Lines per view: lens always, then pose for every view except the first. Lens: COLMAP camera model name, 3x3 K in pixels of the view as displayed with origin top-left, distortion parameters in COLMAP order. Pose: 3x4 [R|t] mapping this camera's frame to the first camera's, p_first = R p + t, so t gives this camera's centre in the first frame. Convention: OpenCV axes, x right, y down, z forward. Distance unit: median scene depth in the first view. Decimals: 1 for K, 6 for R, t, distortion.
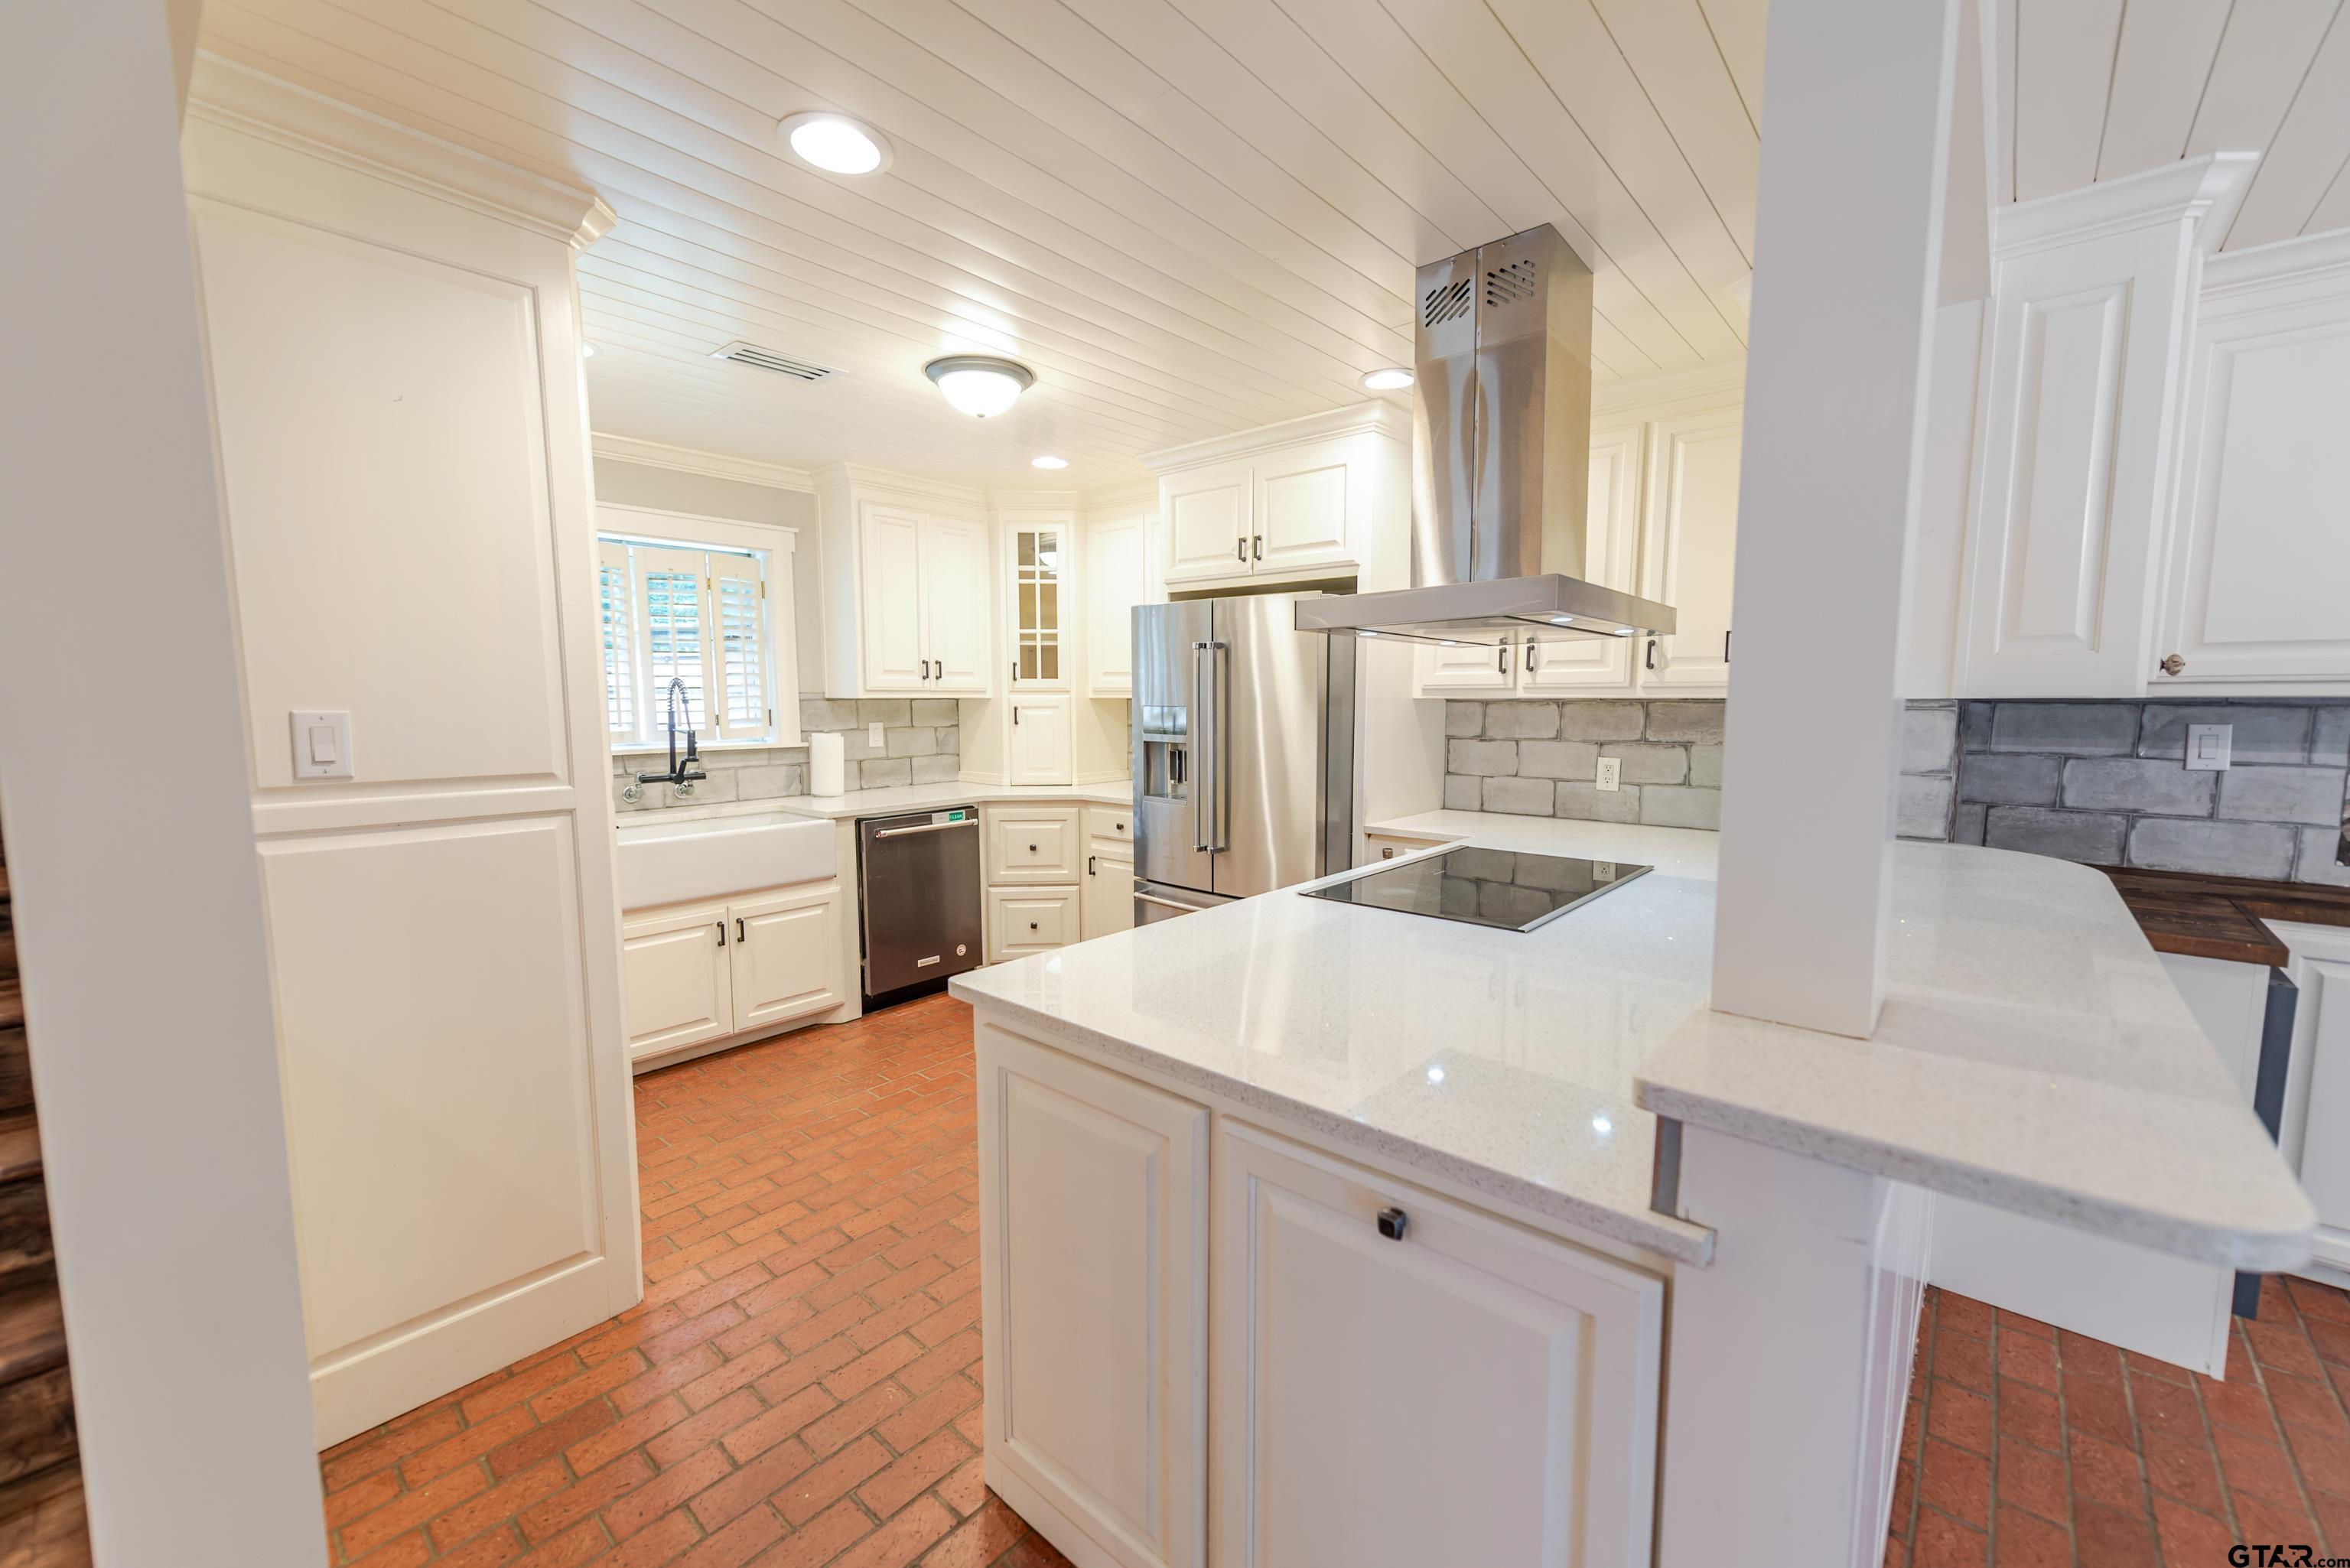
lens RADIAL K [[932.2, 0, 1178.5], [0, 932.2, 788.5], [0, 0, 1]] dist [0.012280, -0.000336]
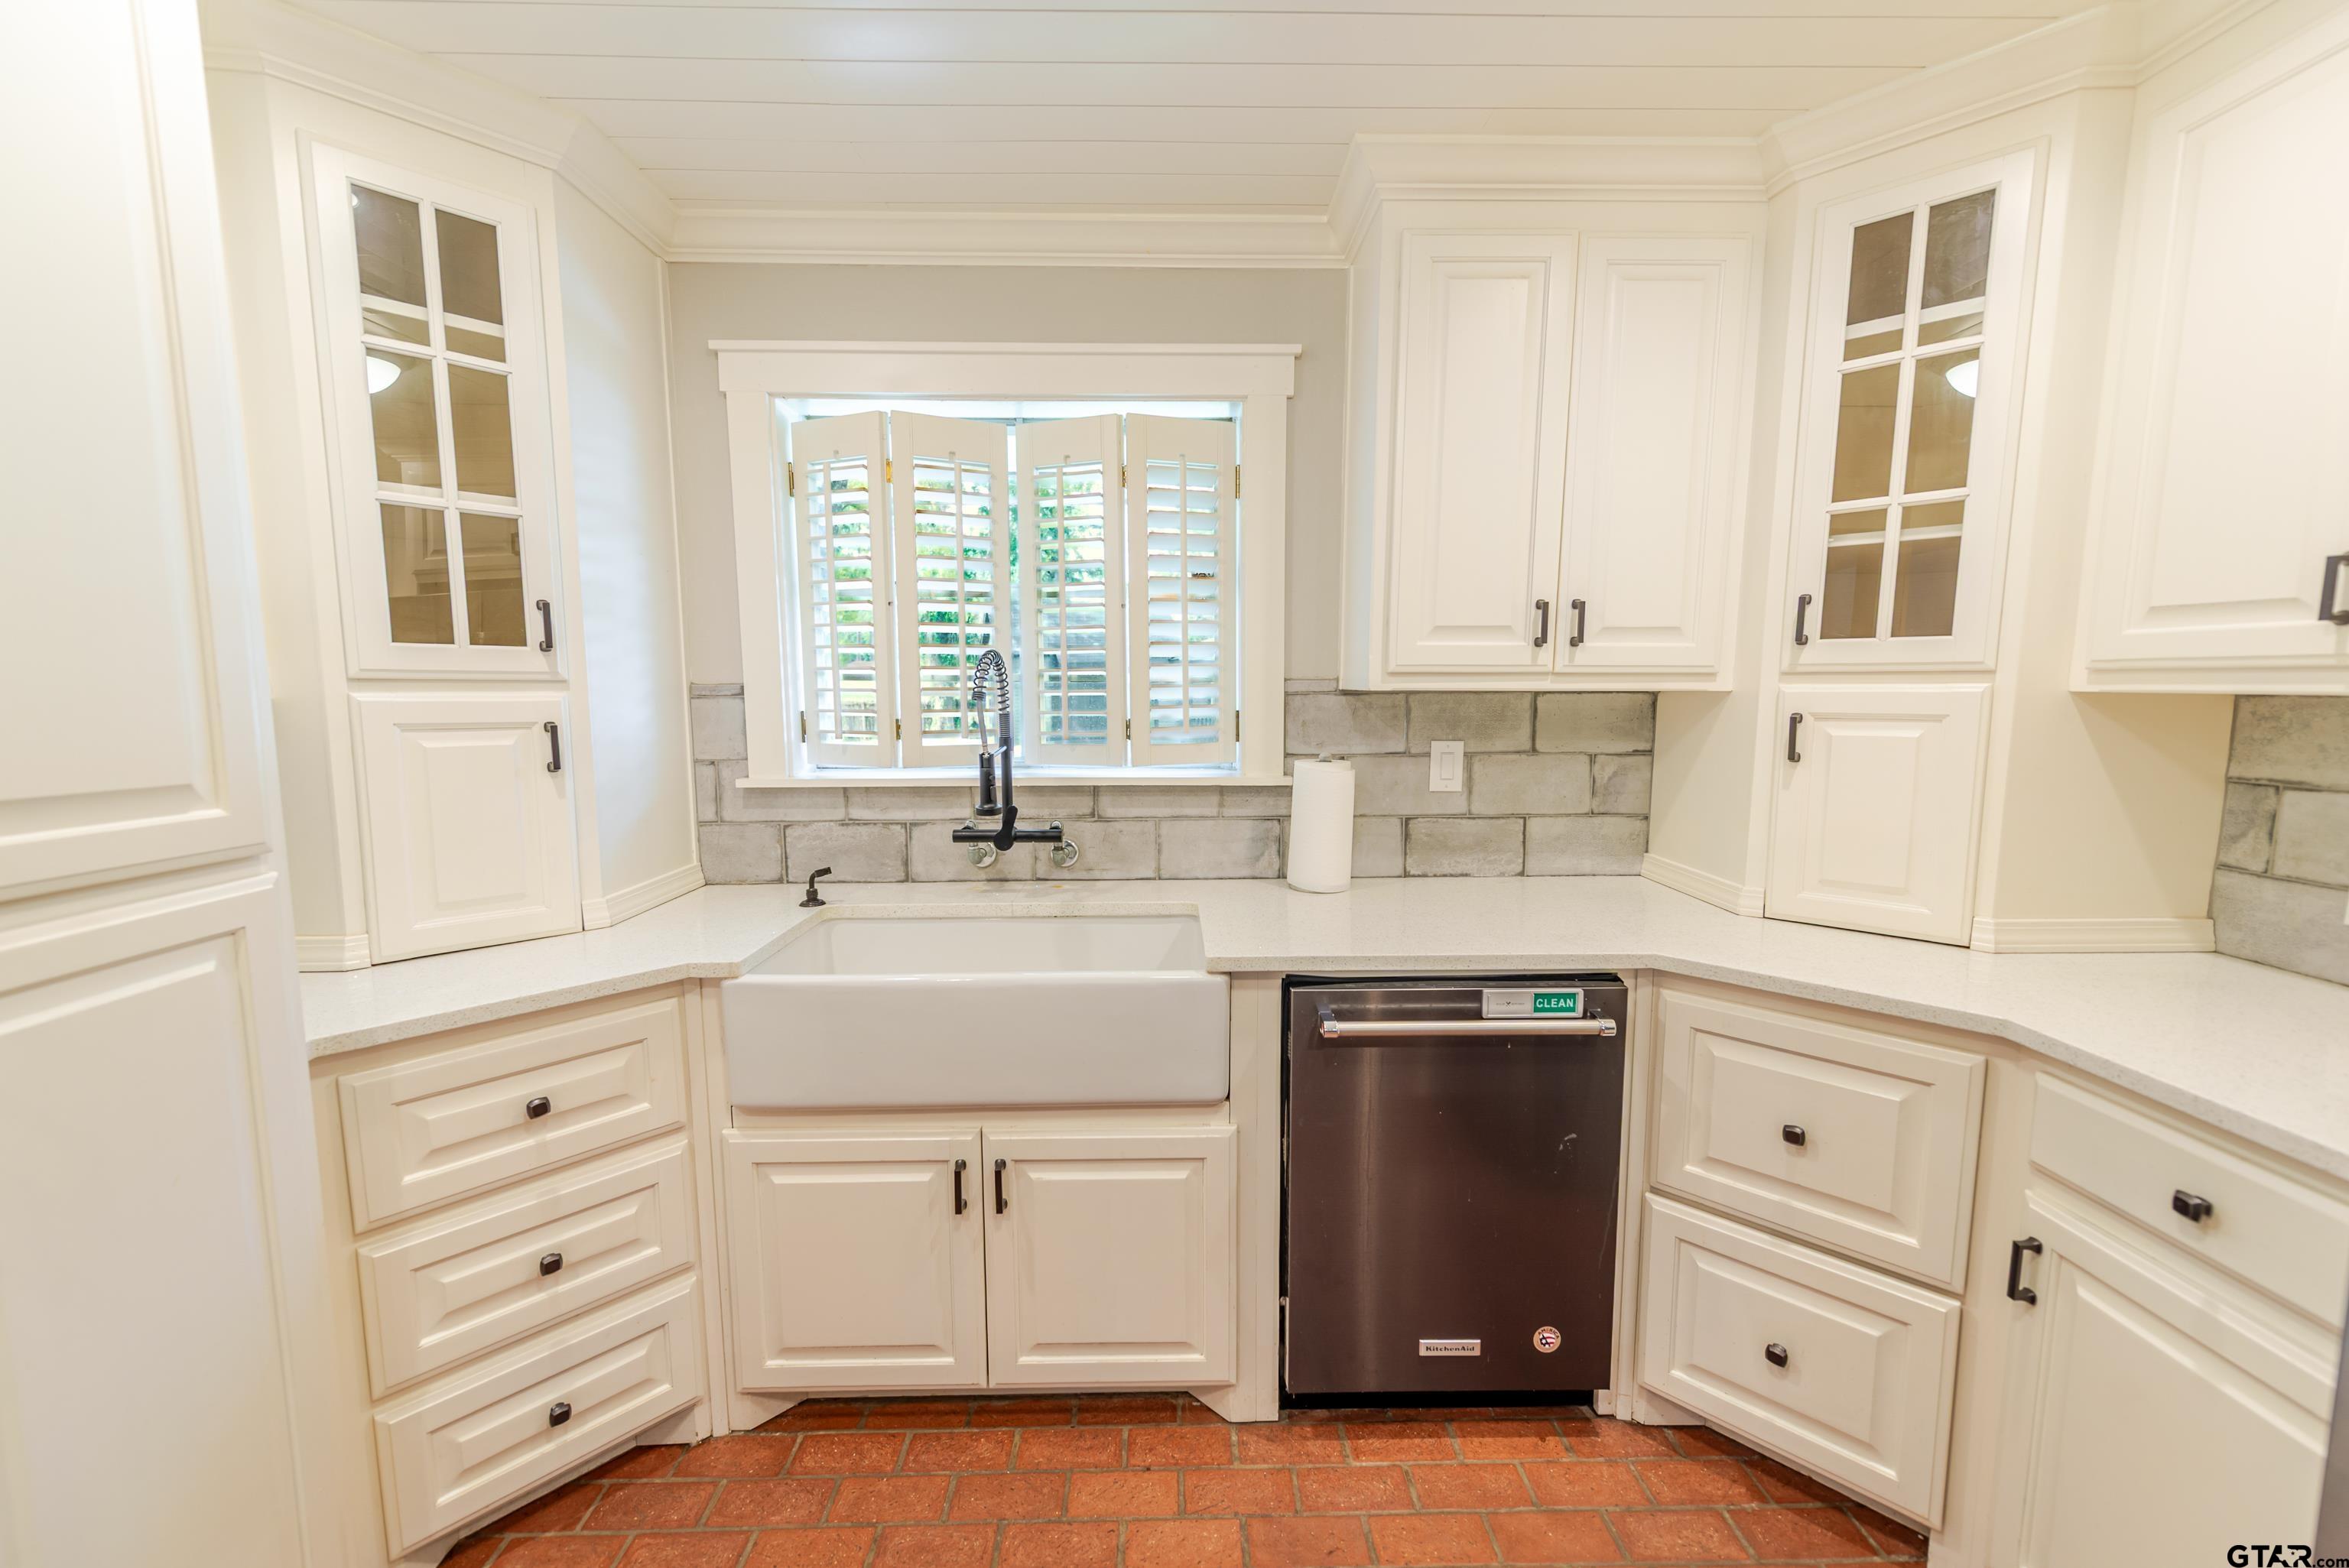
lens RADIAL K [[931.8, 0, 1178.0], [0, 931.8, 788.5], [0, 0, 1]] dist [0.012280, -0.000336]
pose [[0.673648, 0.084413, -0.734216, -0.067040], [-0.076680, 0.996077, 0.044165, -0.059226], [0.735064, 0.026548, 0.677478, 0.599586]]
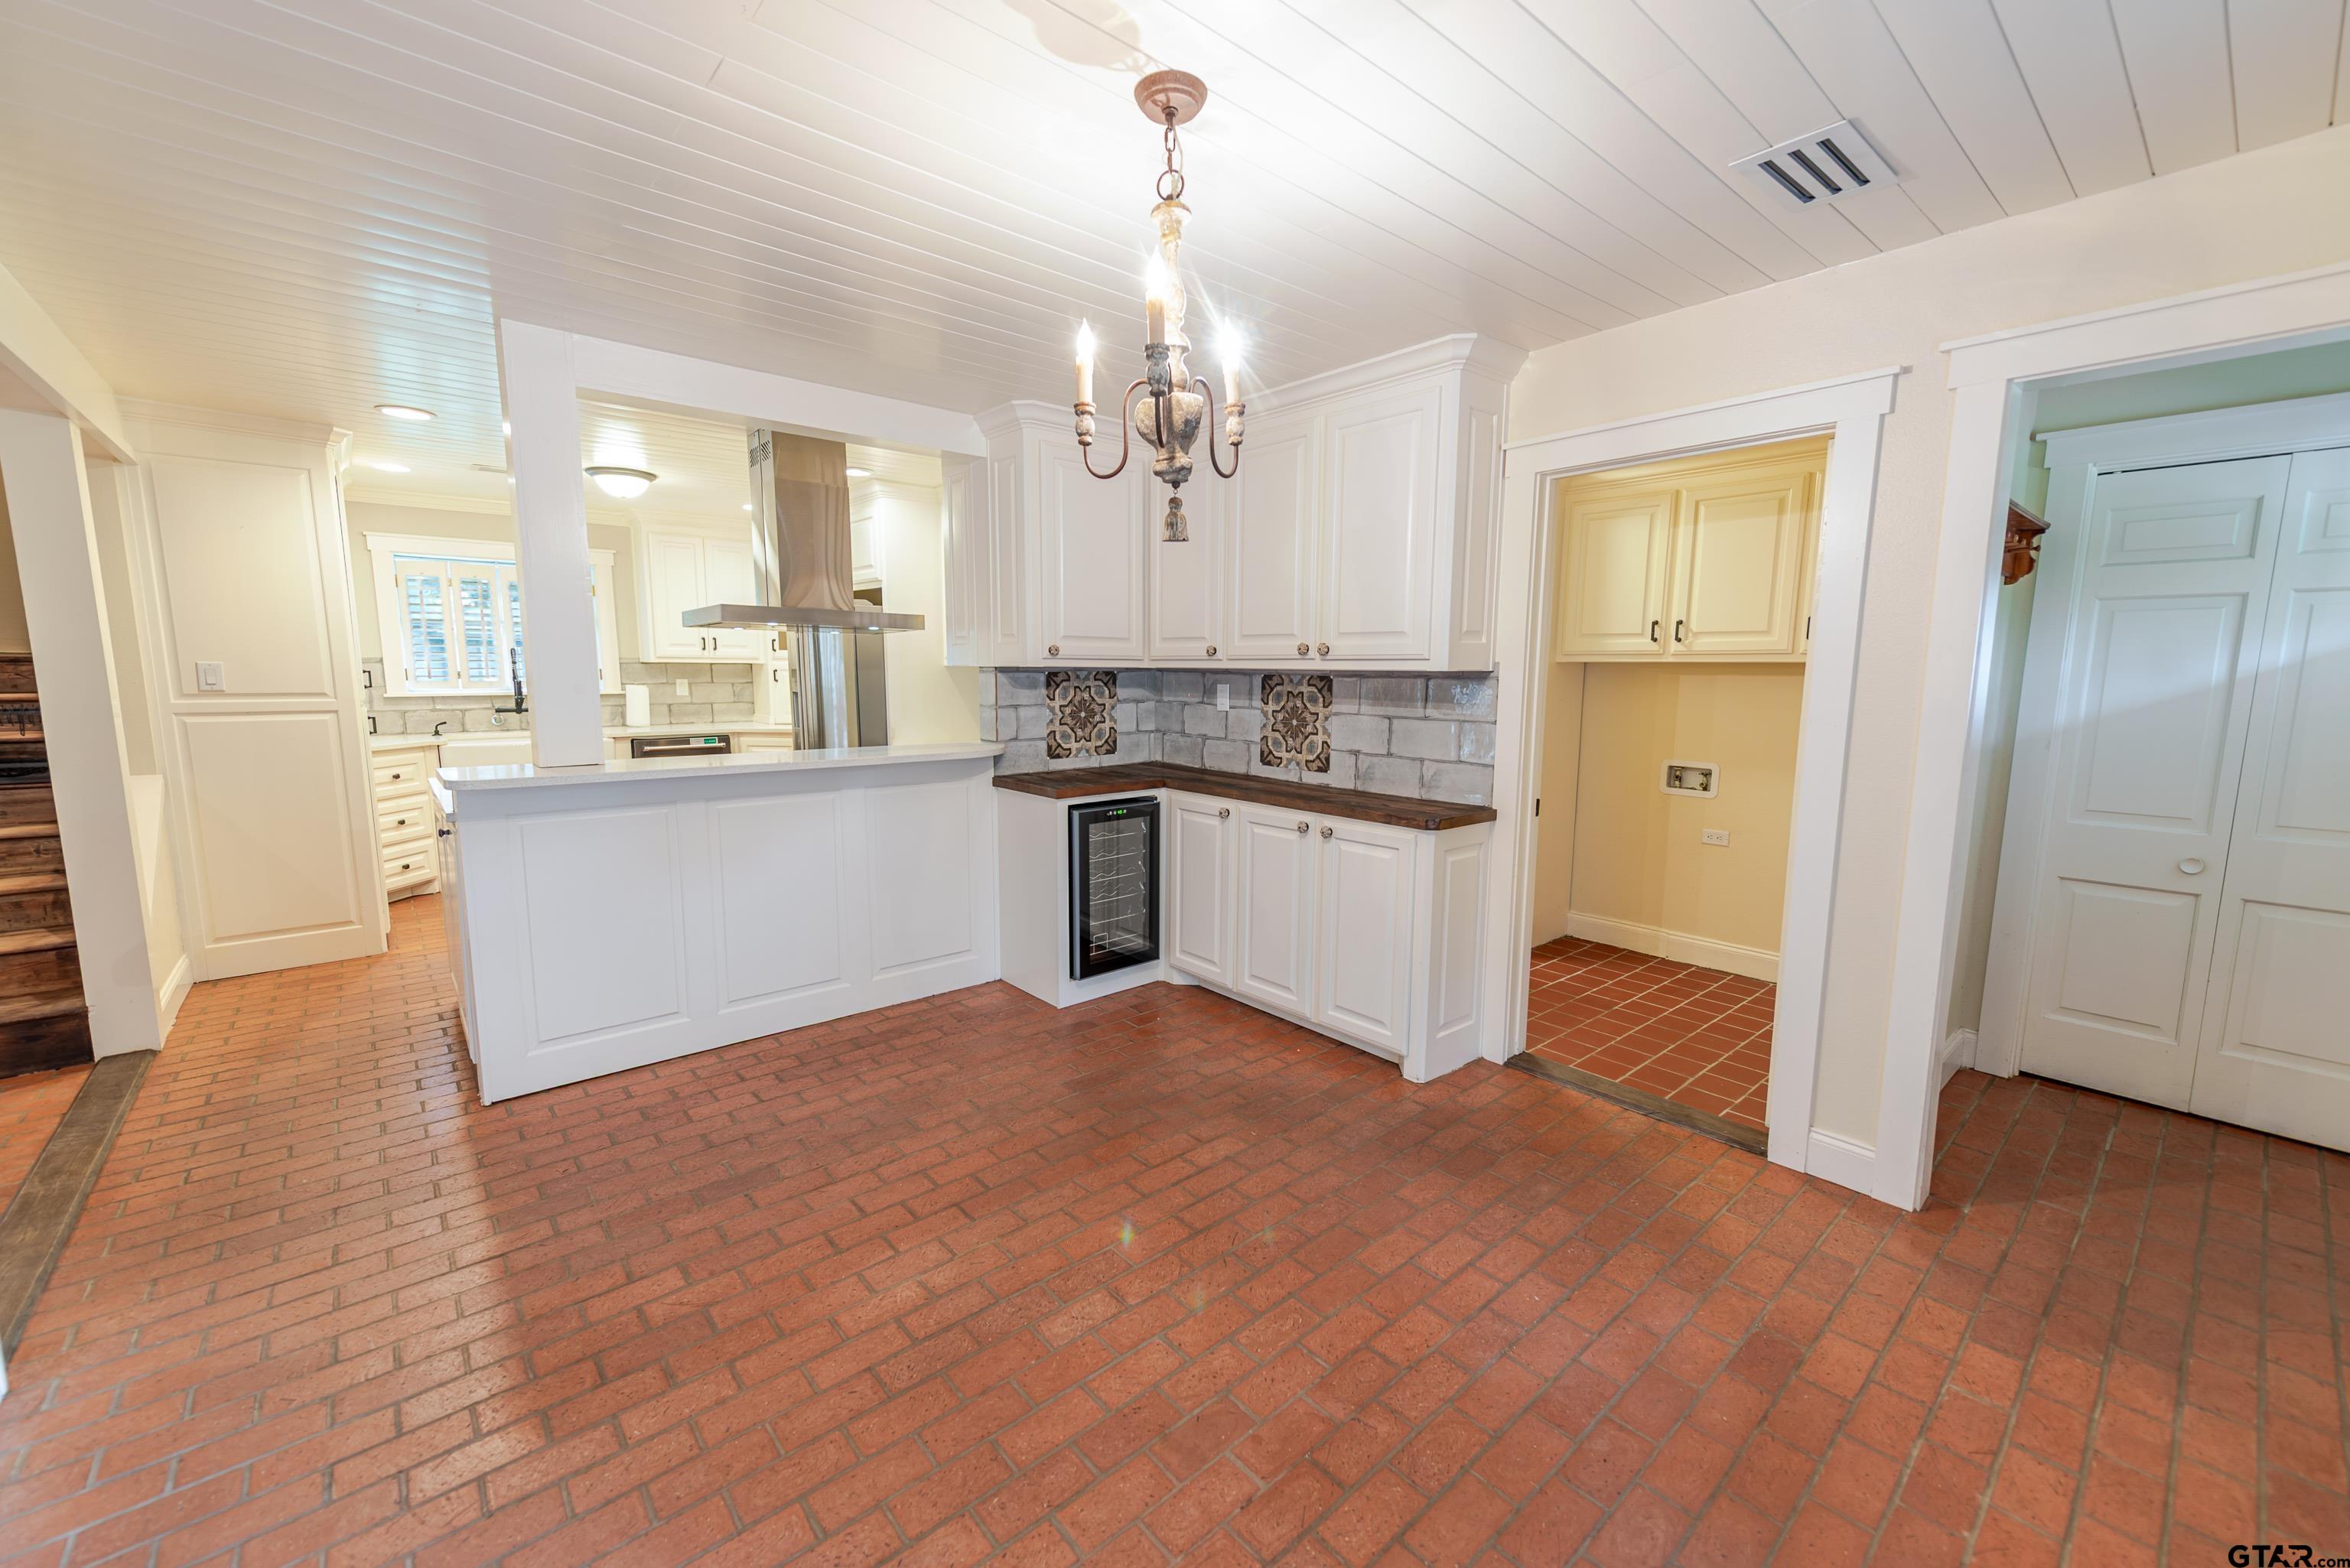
lens RADIAL K [[941.2, 0, 1181.2], [0, 941.2, 791.5], [0, 0, 1]] dist [0.015505, -0.000103]
pose [[0.990396, 0.027502, -0.135497, 0.696743], [-0.022965, 0.999126, 0.034934, 0.038707], [0.136339, -0.031487, 0.990162, -0.398828]]
